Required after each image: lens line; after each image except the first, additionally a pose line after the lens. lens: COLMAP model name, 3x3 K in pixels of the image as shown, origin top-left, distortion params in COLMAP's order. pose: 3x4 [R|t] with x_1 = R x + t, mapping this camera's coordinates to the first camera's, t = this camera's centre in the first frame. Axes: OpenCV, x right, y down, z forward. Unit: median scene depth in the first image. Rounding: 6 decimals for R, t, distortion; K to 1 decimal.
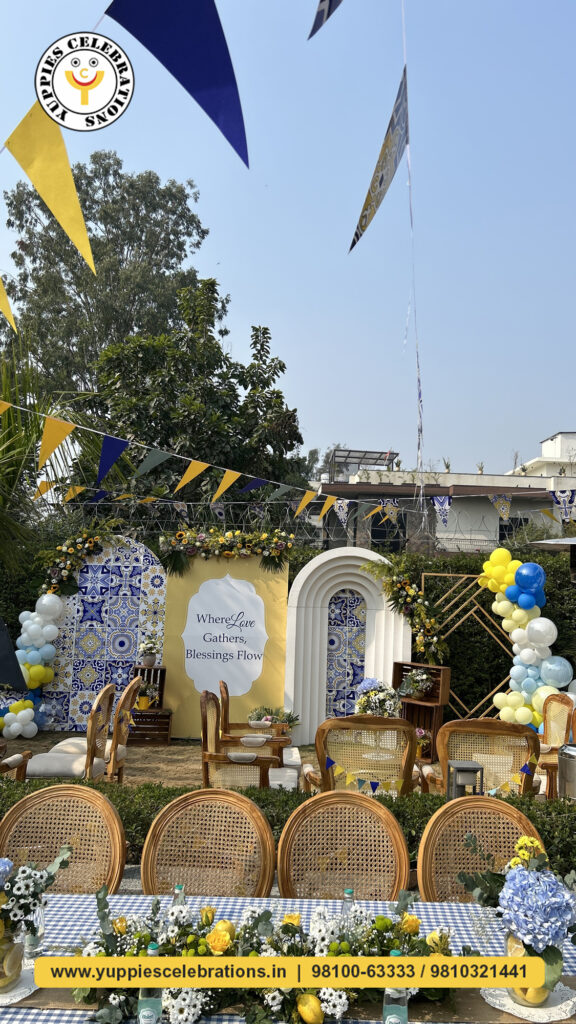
lens RADIAL K [[767.2, 0, 288.0], [0, 767.2, 512.0], [0, 0, 1]] dist [0.171365, -0.451849]
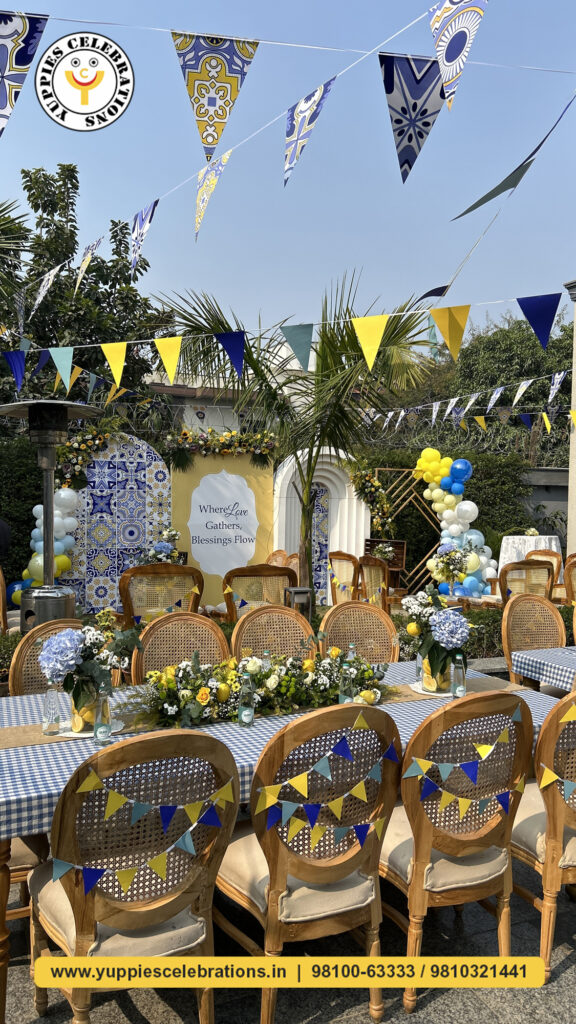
lens RADIAL K [[778.8, 0, 288.0], [0, 778.8, 512.0], [0, 0, 1]] dist [0.149178, -0.238190]
pose [[0.915122, -0.024483, 0.402433, -0.454703], [-0.026822, 0.992246, 0.121358, 0.001210], [-0.402284, -0.121851, 0.907370, -0.082891]]
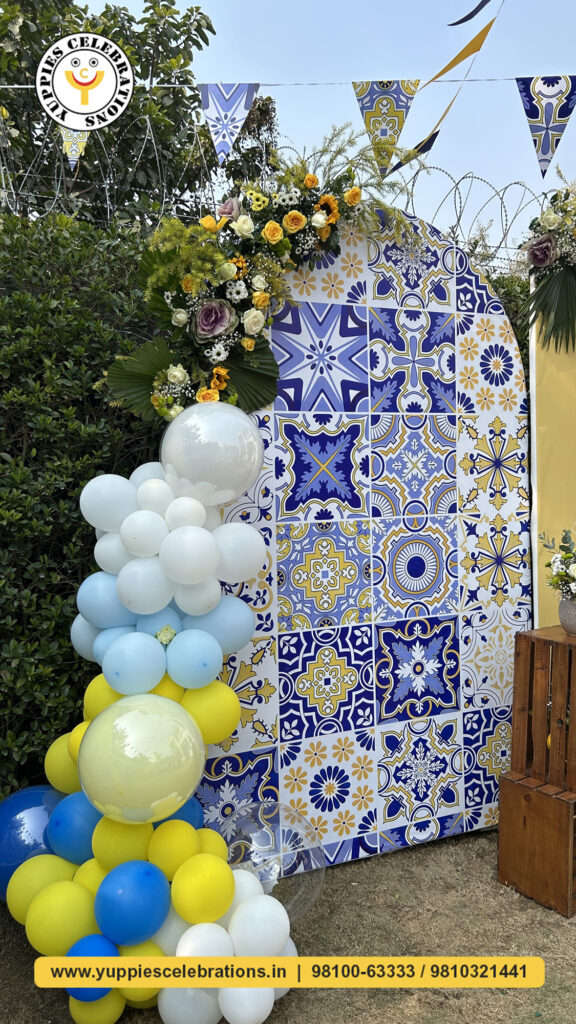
lens RADIAL K [[767.2, 0, 288.0], [0, 767.2, 512.0], [0, 0, 1]] dist [0.171365, -0.451849]
pose [[0.893749, -0.067188, 0.443506, -0.394052], [-0.009675, 0.985601, 0.168809, 0.097172], [-0.448462, -0.155164, 0.880231, 0.755893]]
